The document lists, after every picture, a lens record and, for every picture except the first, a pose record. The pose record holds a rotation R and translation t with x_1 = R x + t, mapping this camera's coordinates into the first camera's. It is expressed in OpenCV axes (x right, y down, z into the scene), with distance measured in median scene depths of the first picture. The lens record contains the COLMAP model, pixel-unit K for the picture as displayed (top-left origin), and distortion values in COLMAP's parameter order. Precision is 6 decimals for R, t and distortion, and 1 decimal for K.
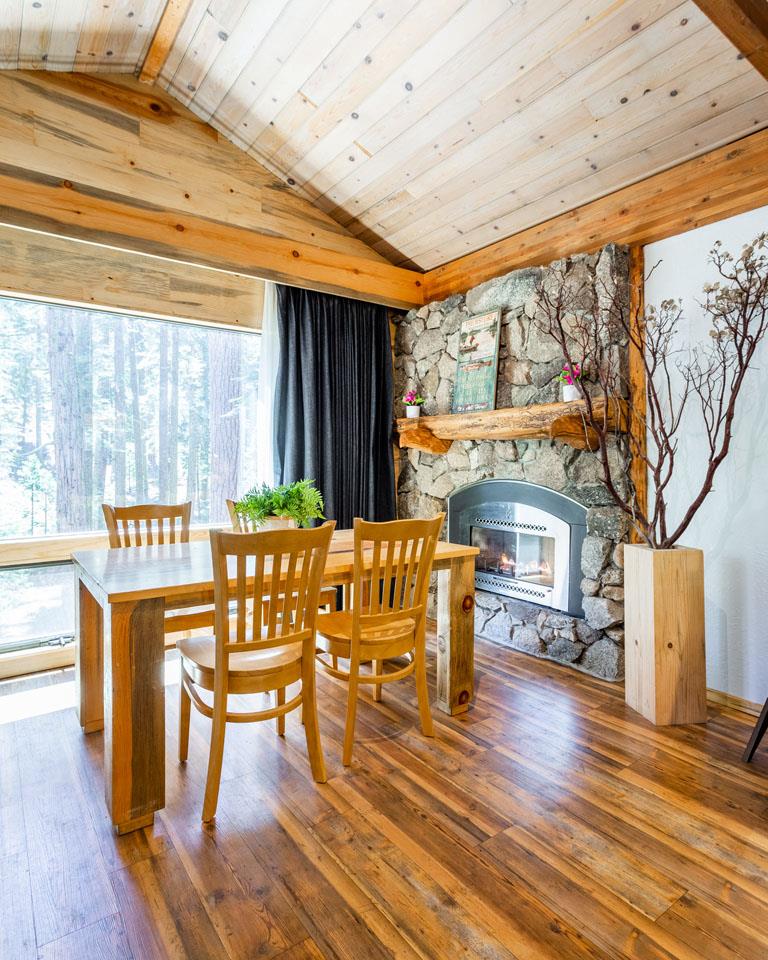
lens RADIAL K [[542.7, 0, 383.3], [0, 542.7, 473.5], [0, 0, 1]] dist [0.008143, 0.001351]
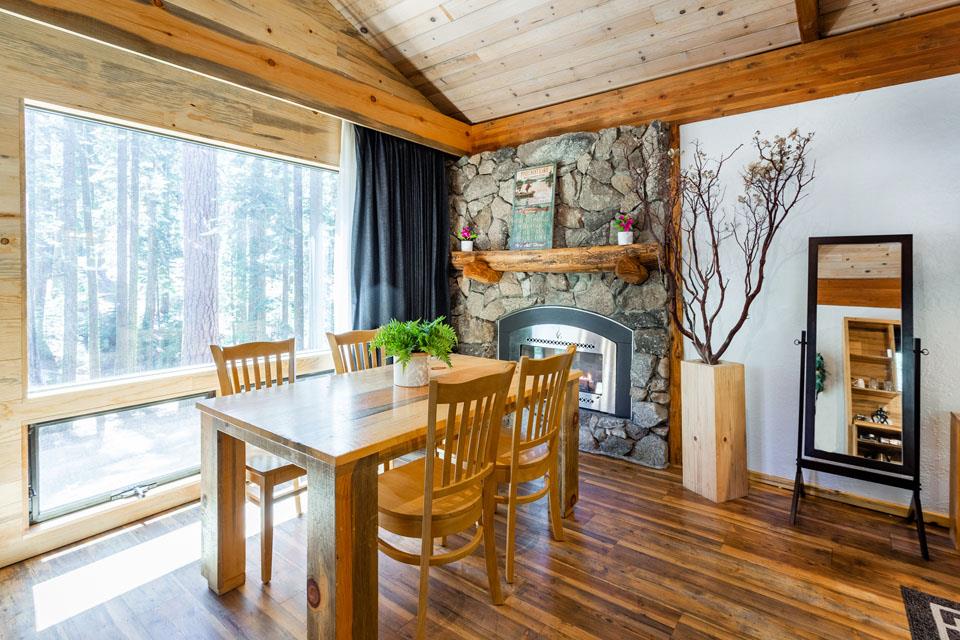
lens RADIAL K [[460.9, 0, 476.2], [0, 460.9, 283.4], [0, 0, 1]] dist [0.011218, -0.001925]
pose [[0.960570, -0.004477, 0.278002, -0.260584], [0.005821, 0.999975, -0.004009, -0.040455], [-0.277977, 0.005469, 0.960572, 0.082124]]
